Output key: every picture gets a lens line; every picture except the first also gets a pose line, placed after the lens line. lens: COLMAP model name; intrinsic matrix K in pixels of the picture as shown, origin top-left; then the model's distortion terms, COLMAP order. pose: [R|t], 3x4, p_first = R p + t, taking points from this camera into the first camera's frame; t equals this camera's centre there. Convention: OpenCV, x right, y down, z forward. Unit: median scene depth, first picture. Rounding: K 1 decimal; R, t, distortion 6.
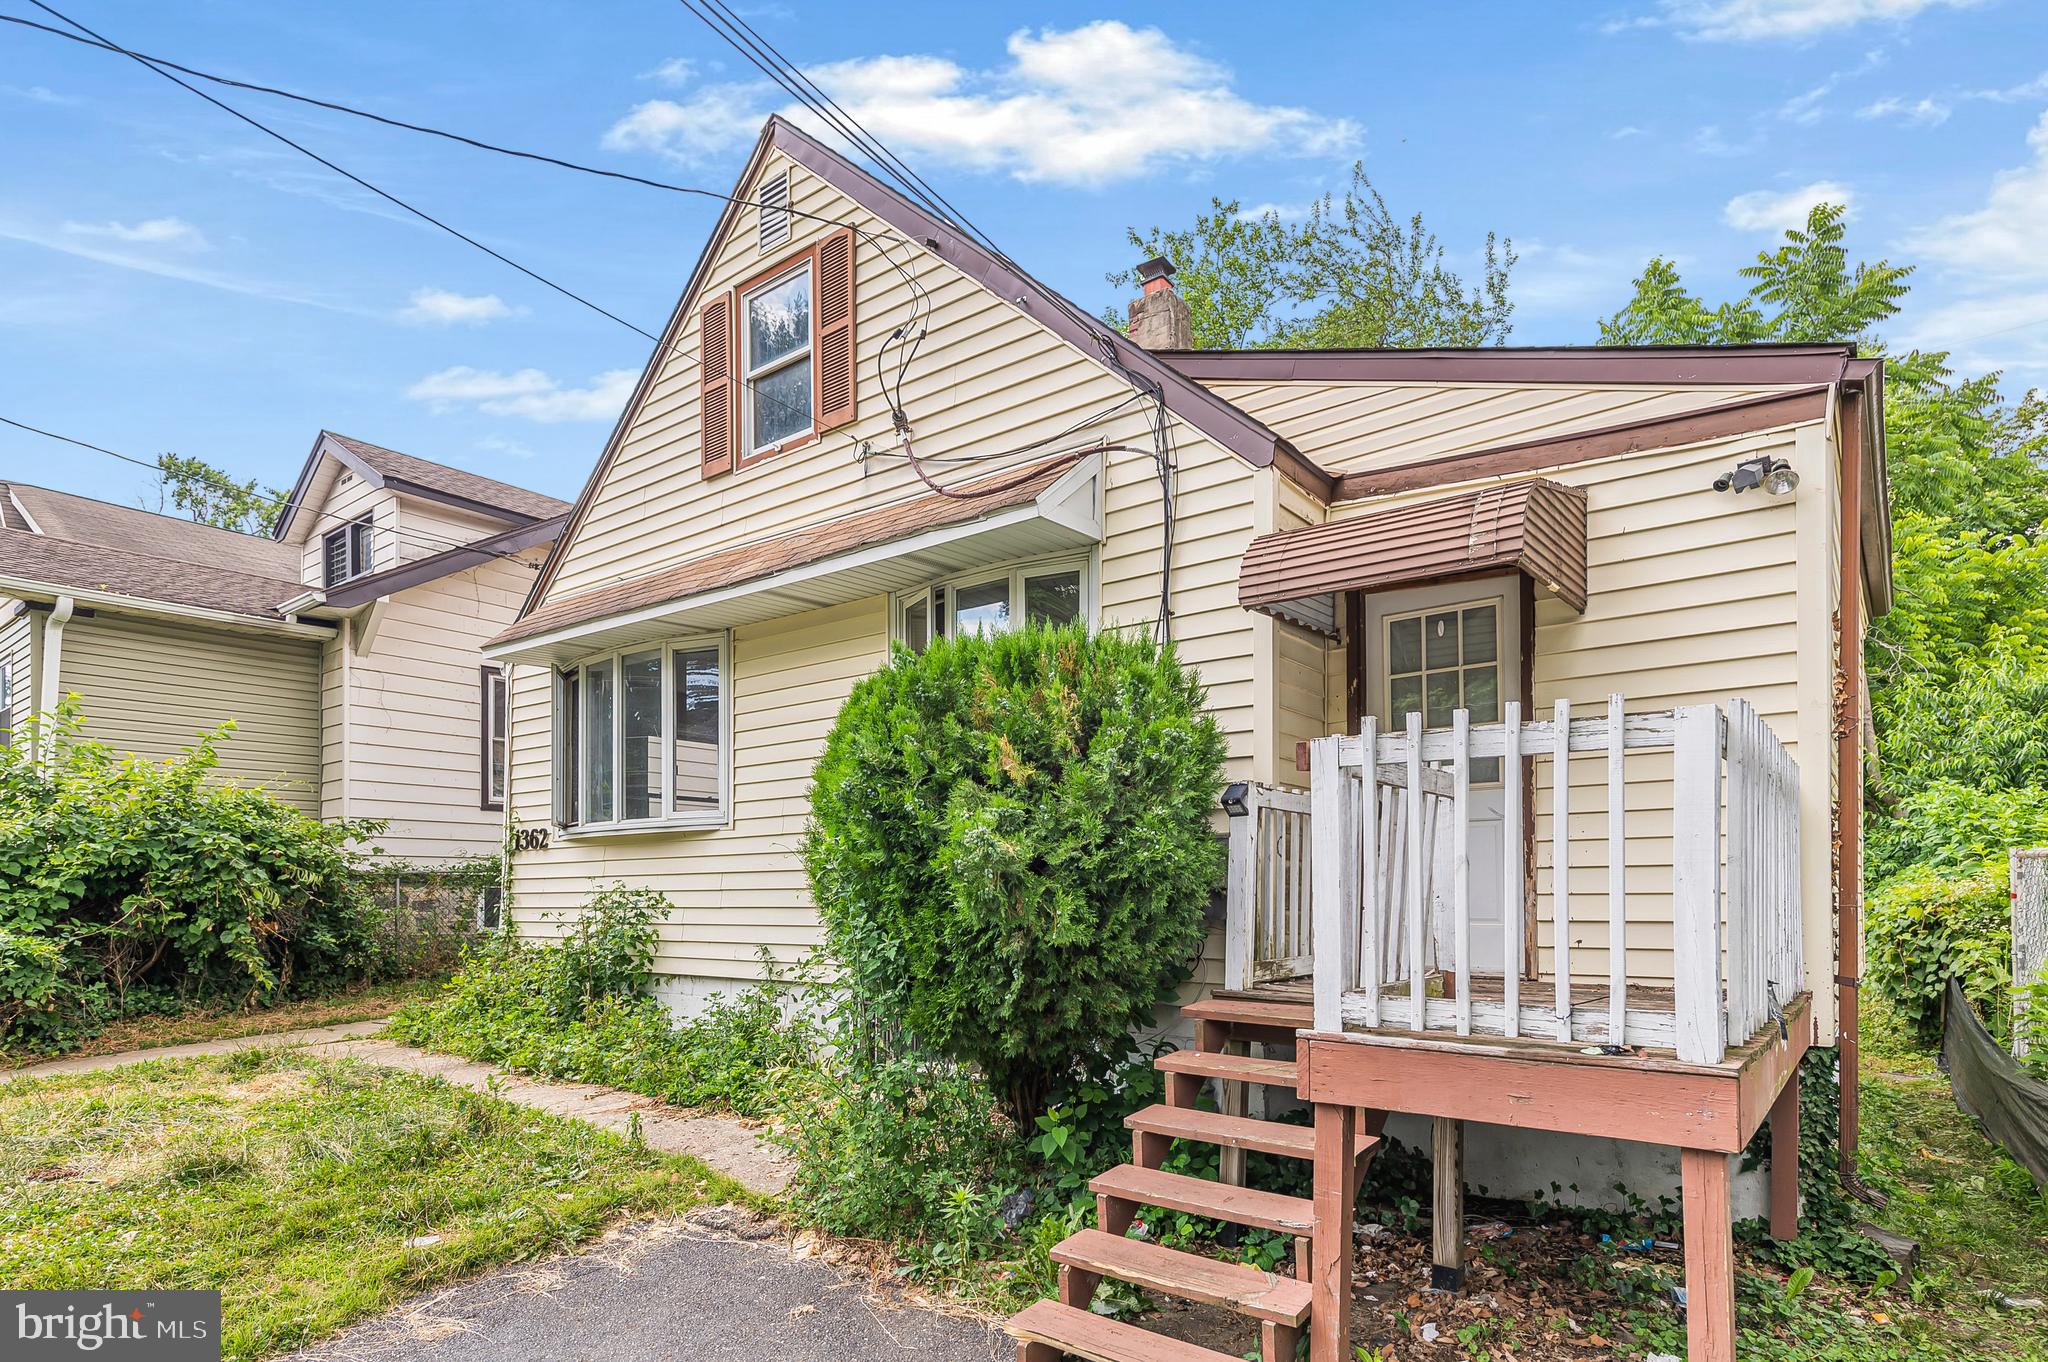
lens RADIAL K [[1029.3, 0, 1026.7], [0, 1029.3, 932.9], [0, 0, 1]] dist [-0.000831, 0.001516]
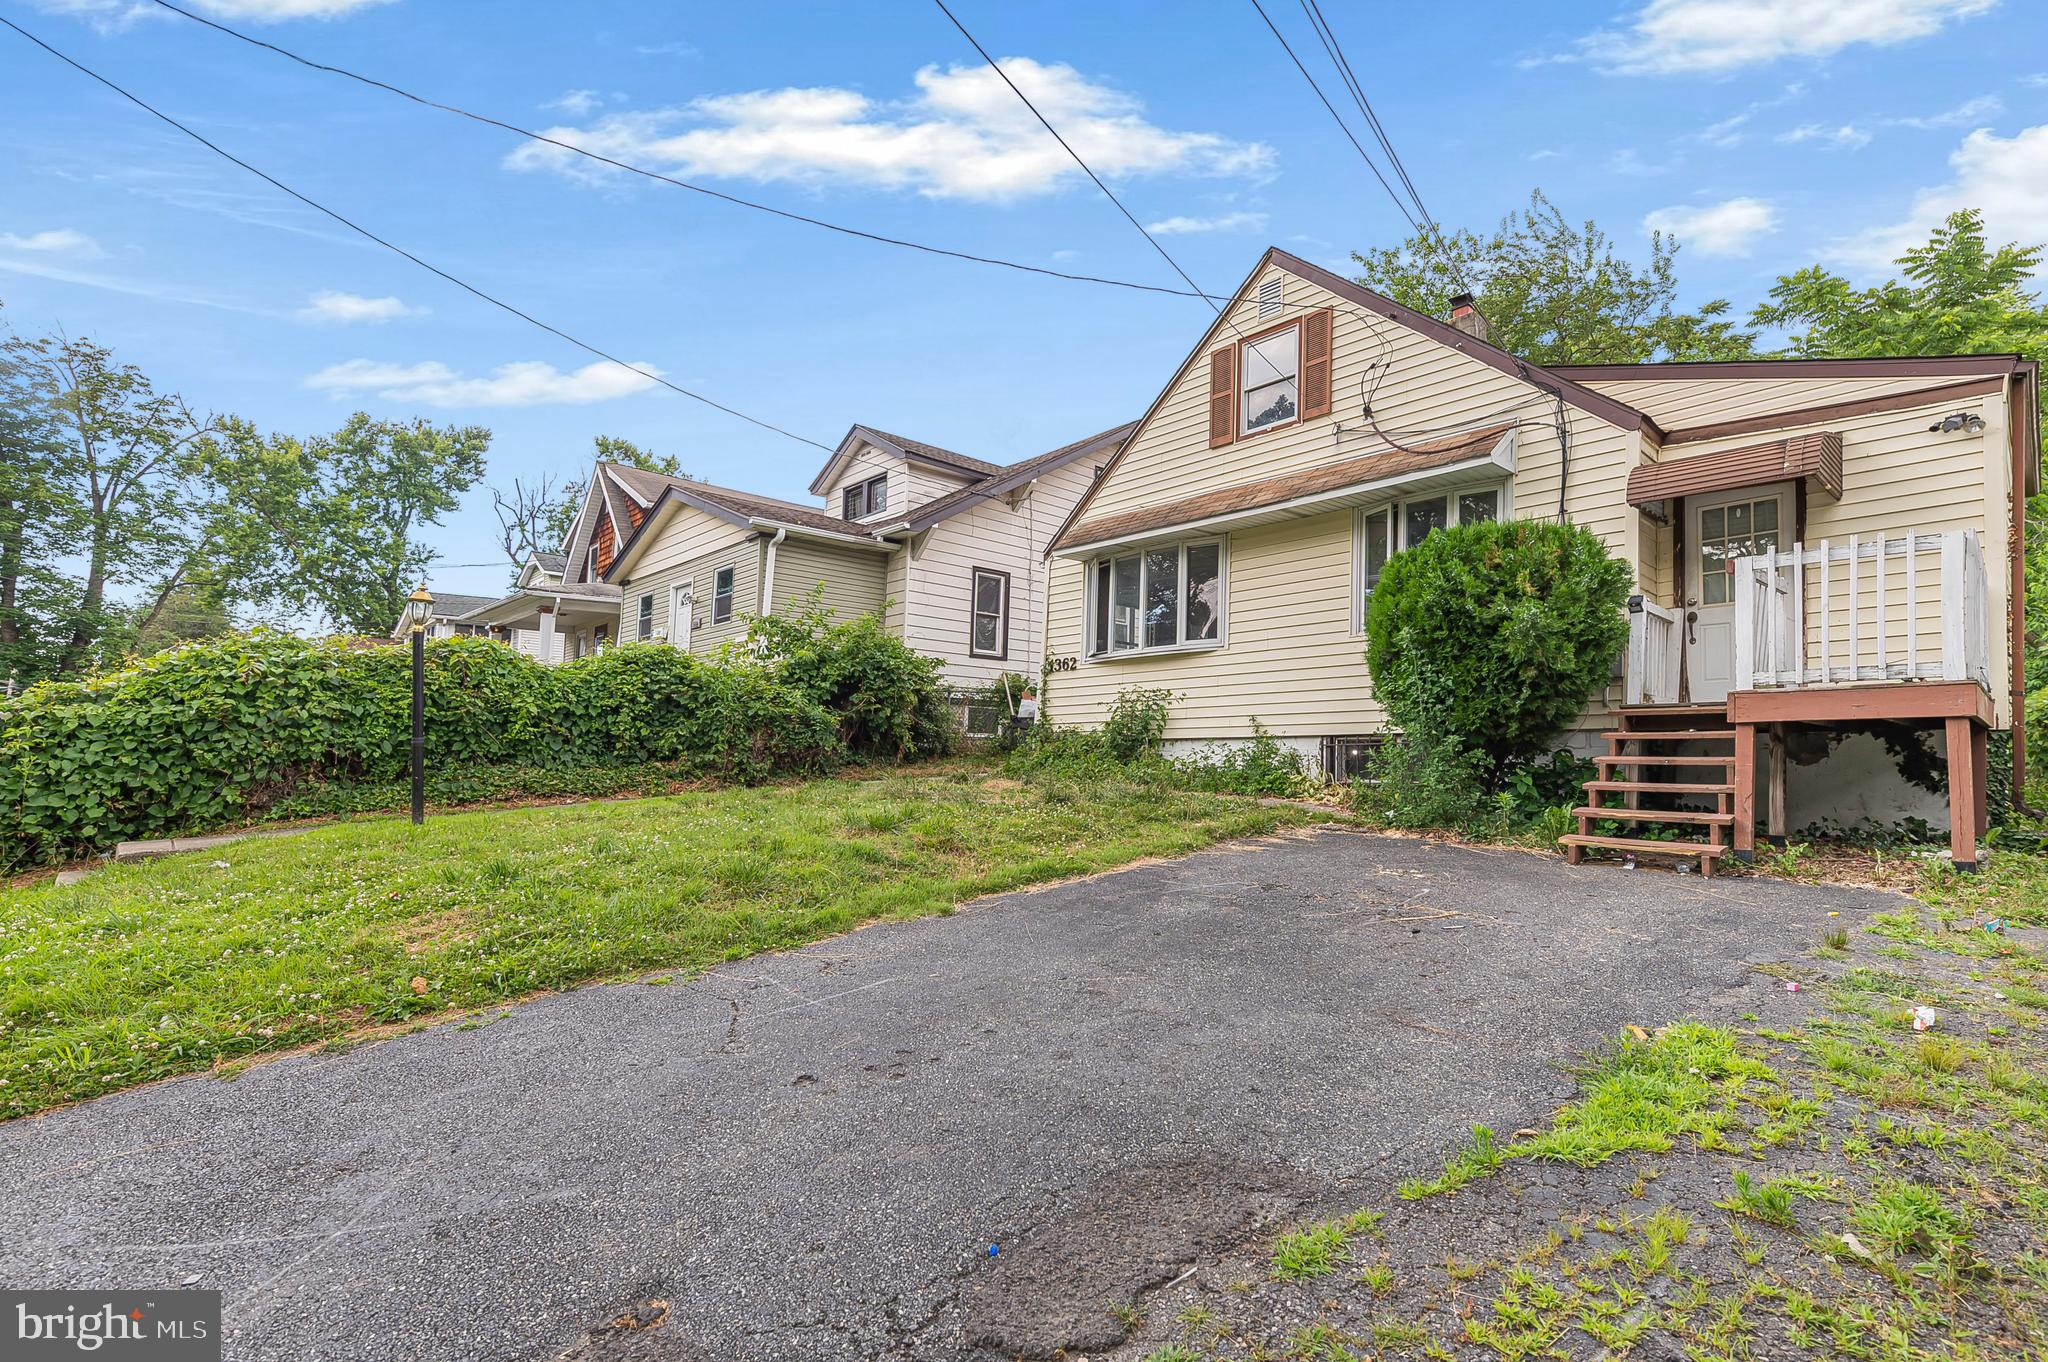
lens RADIAL K [[862.1, 0, 1023.3], [0, 862.1, 732.9], [0, 0, 1]] dist [0.011984, -0.000100]
pose [[0.986370, 0.007589, -0.164370, -0.411522], [-0.019754, 0.997173, -0.072499, 0.156934], [0.163355, 0.074758, 0.983731, -0.470403]]
